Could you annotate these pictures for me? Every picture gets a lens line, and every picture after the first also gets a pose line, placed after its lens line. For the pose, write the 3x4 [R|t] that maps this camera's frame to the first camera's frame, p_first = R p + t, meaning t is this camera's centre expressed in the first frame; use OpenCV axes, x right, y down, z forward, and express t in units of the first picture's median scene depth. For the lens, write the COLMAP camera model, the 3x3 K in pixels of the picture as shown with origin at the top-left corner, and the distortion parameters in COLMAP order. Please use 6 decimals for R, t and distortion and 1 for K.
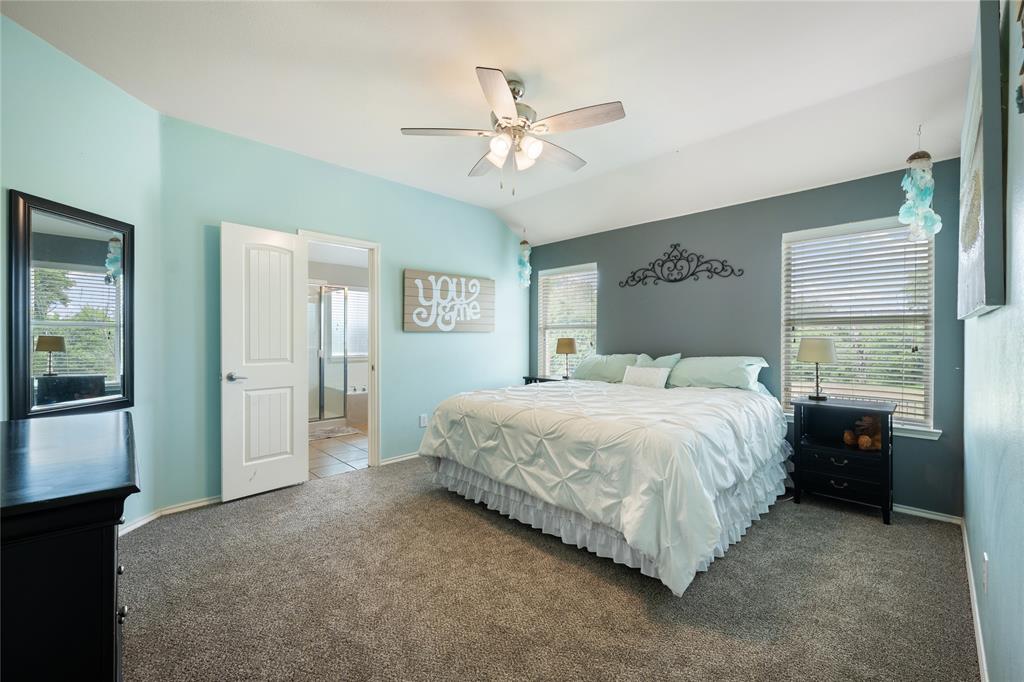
lens RADIAL K [[417.6, 0, 520.9], [0, 417.6, 336.3], [0, 0, 1]] dist [0.000229, 0.000185]
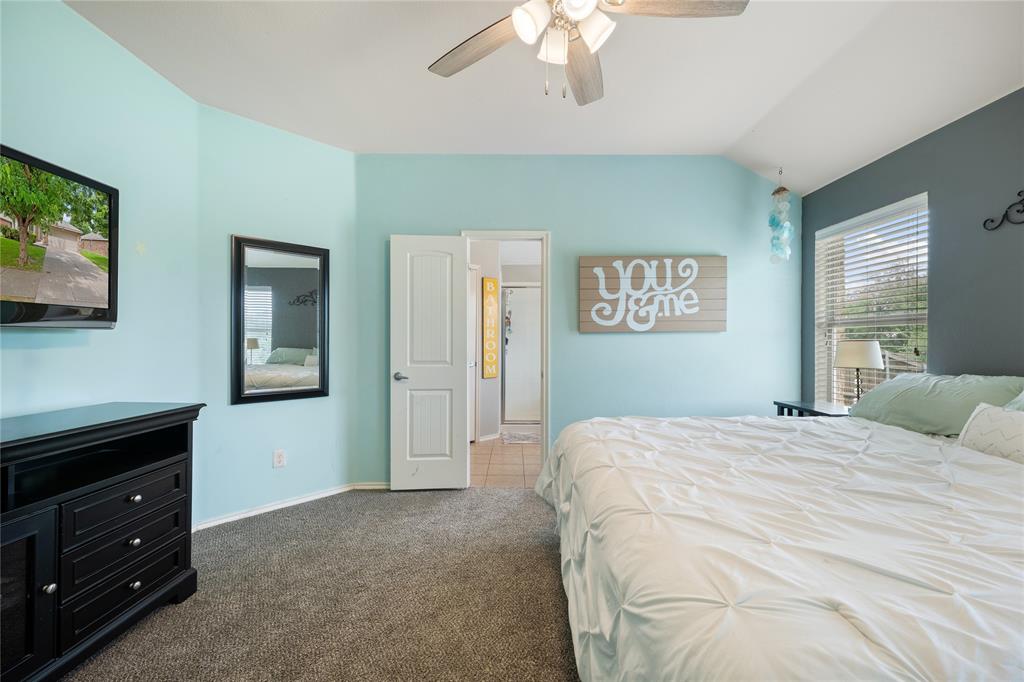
lens RADIAL K [[417.6, 0, 516.3], [0, 417.6, 334.8], [0, 0, 1]] dist [0.000229, 0.000185]
pose [[0.704827, -0.008210, -0.709331, 0.204582], [0.004438, 0.999964, -0.007164, -0.001670], [0.709365, 0.001901, 0.704839, 0.309555]]
